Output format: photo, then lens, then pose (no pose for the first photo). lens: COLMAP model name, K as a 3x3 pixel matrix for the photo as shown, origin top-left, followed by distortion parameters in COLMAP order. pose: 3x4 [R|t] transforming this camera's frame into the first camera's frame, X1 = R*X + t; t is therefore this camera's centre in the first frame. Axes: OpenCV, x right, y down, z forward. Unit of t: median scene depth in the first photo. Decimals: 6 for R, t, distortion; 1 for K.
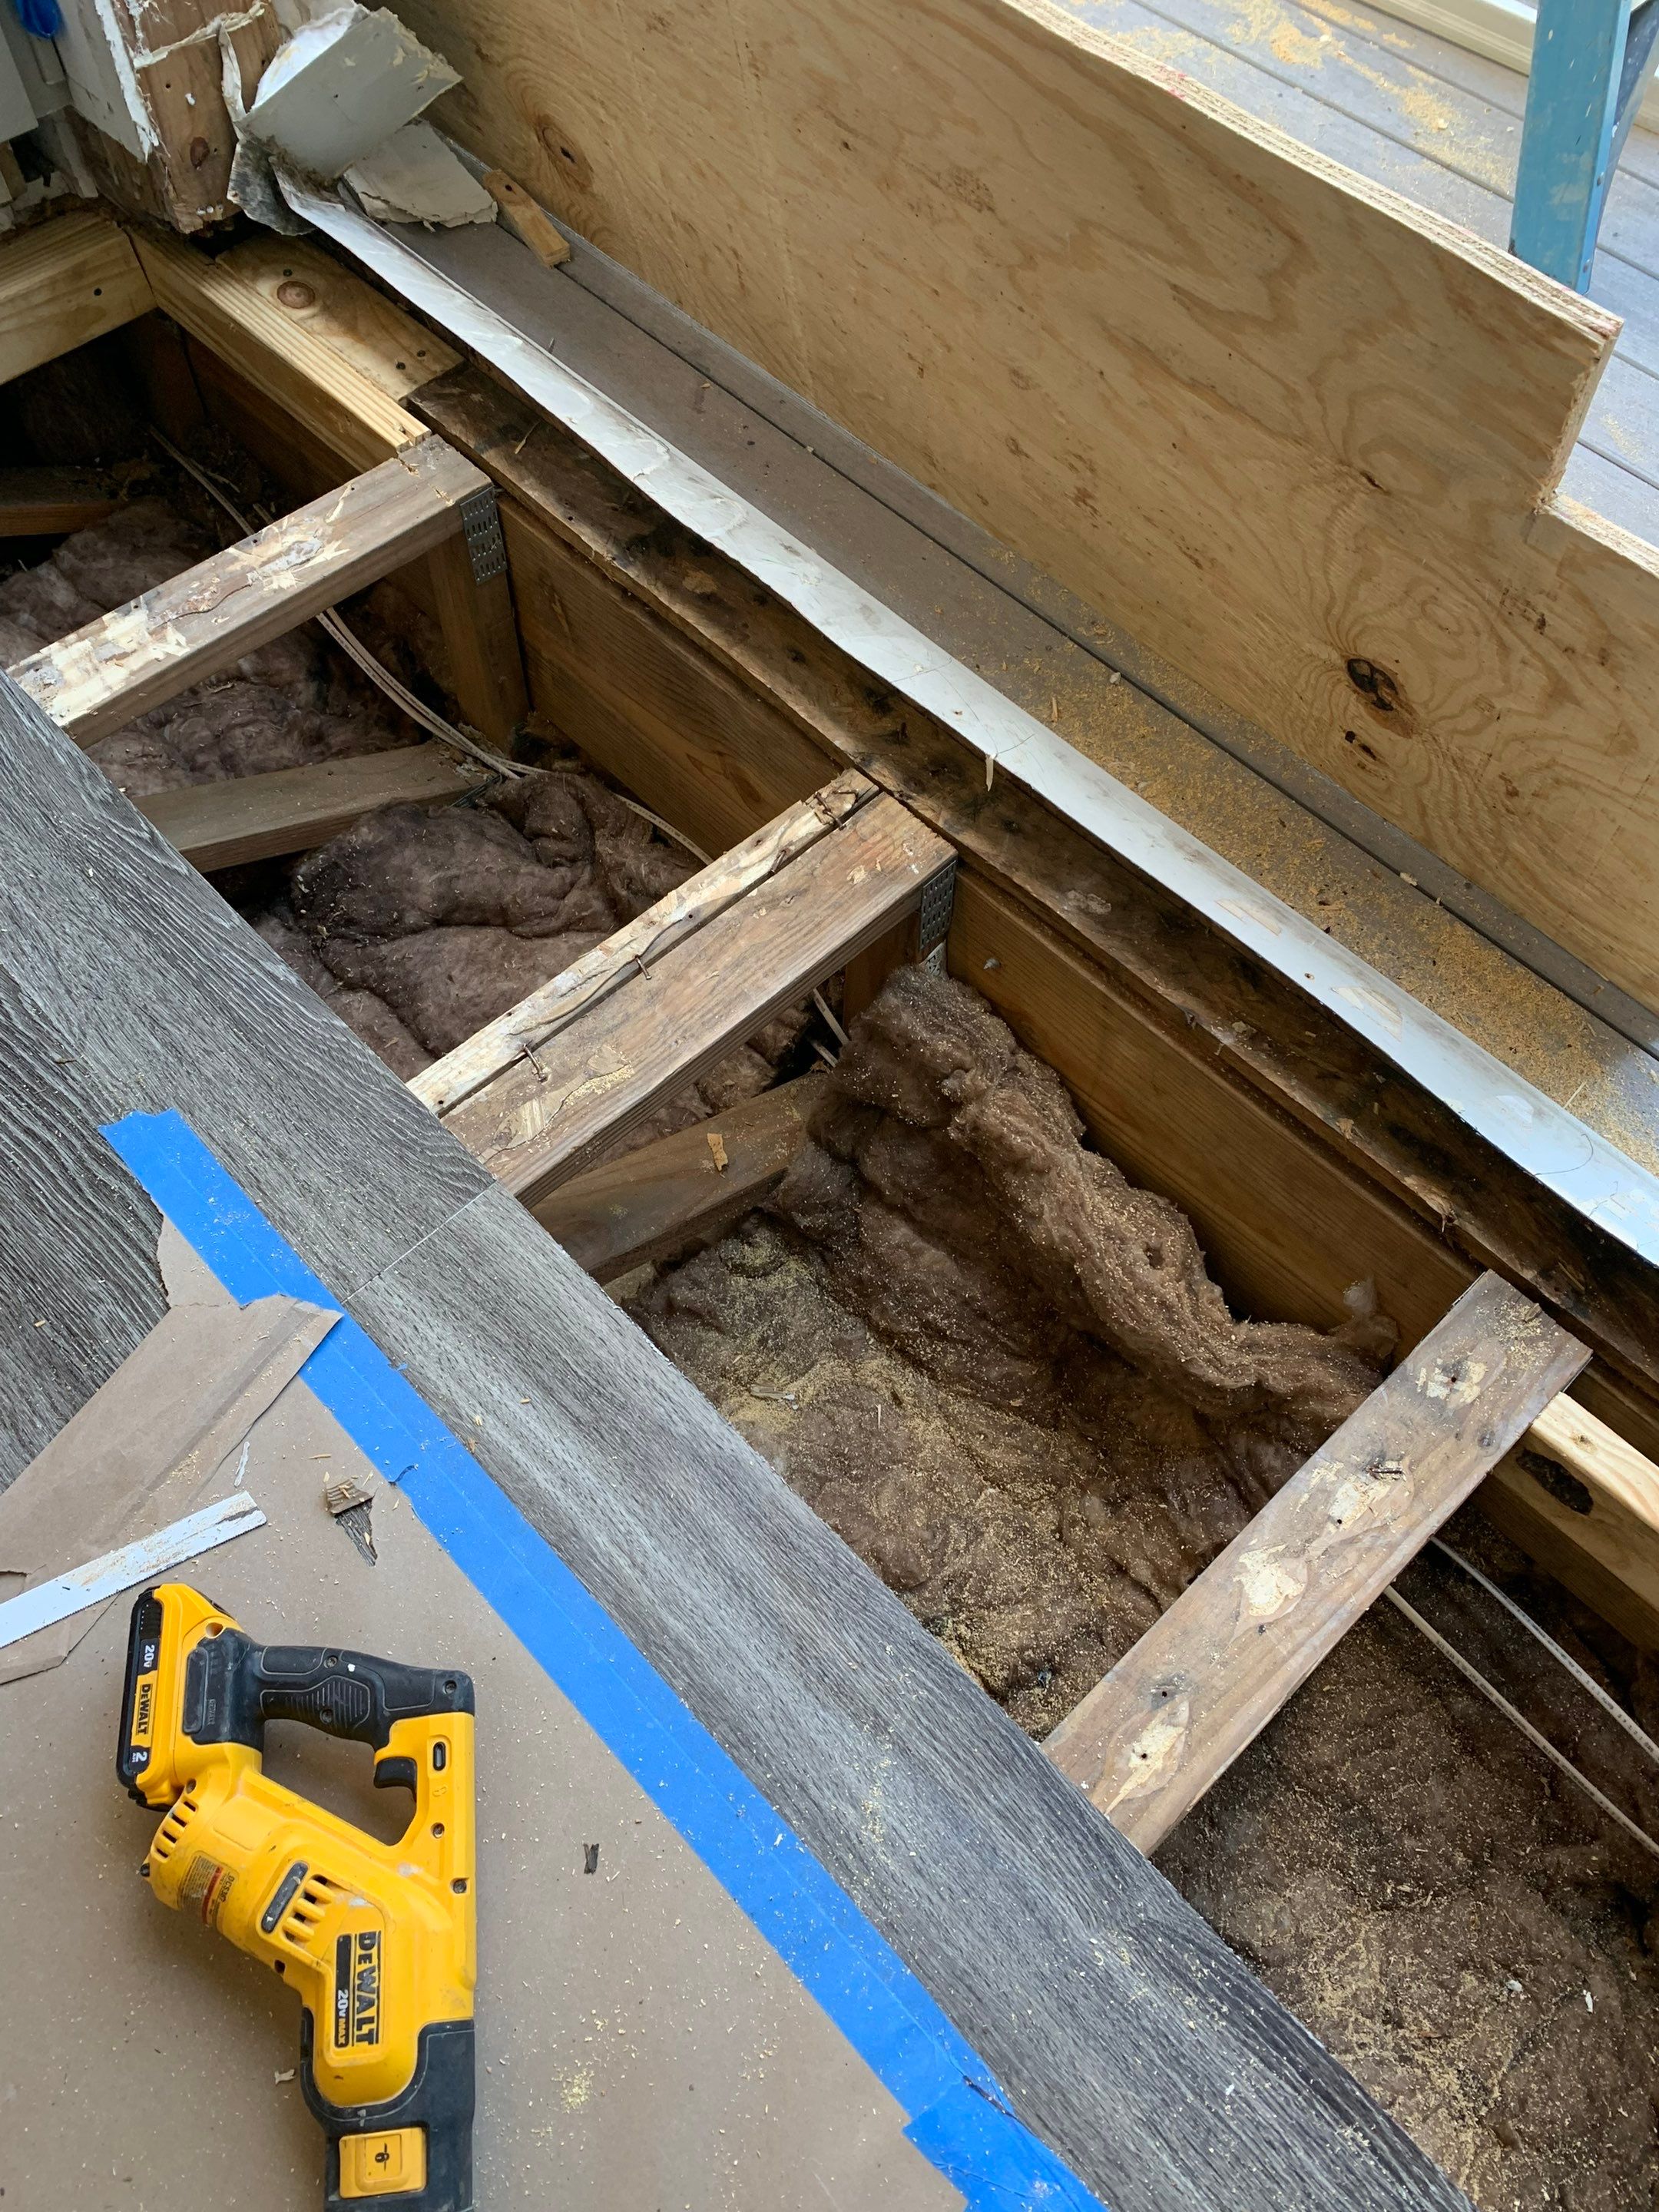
lens RADIAL K [[1686.1, 0, 799.2], [0, 1686.1, 1116.1], [0, 0, 1]] dist [0.034277, -0.027261]
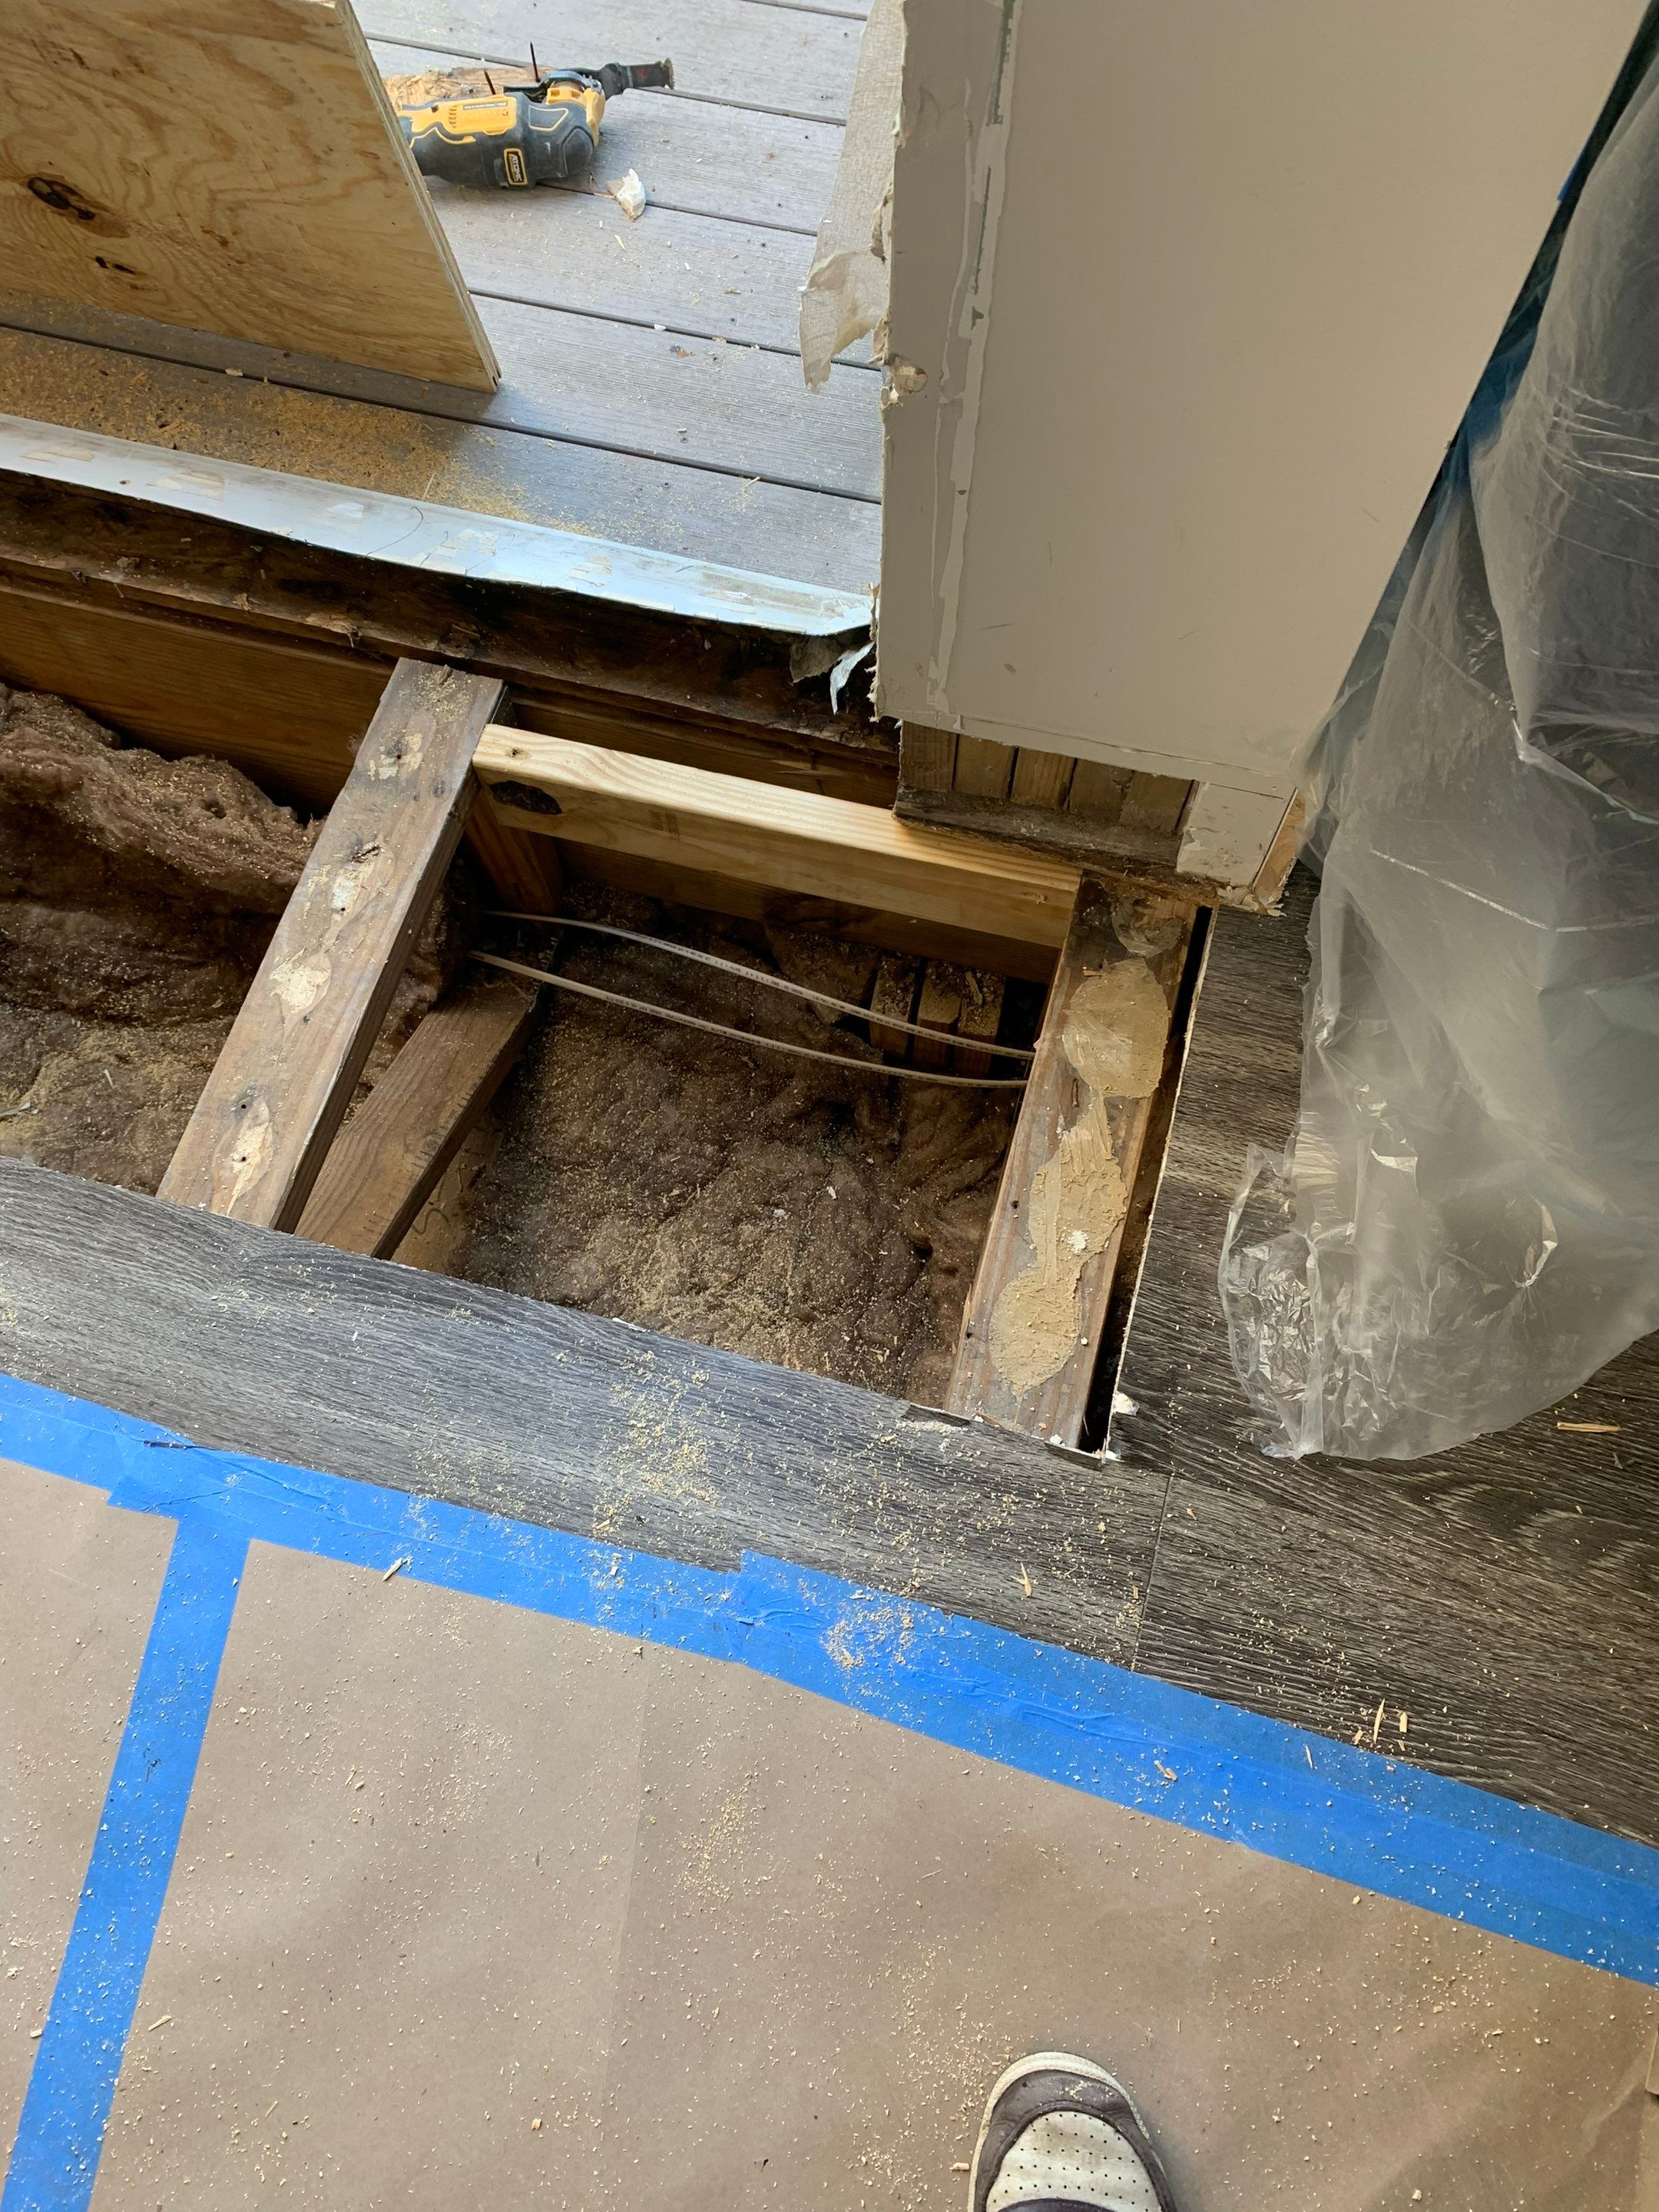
lens RADIAL K [[1674.8, 0, 973.0], [0, 1674.8, 1180.1], [0, 0, 1]] dist [0.034617, -0.030638]
pose [[0.855829, -0.490983, 0.162763, 0.363442], [0.462952, 0.867421, 0.182363, 0.344609], [-0.230721, -0.080720, 0.969666, -0.182288]]
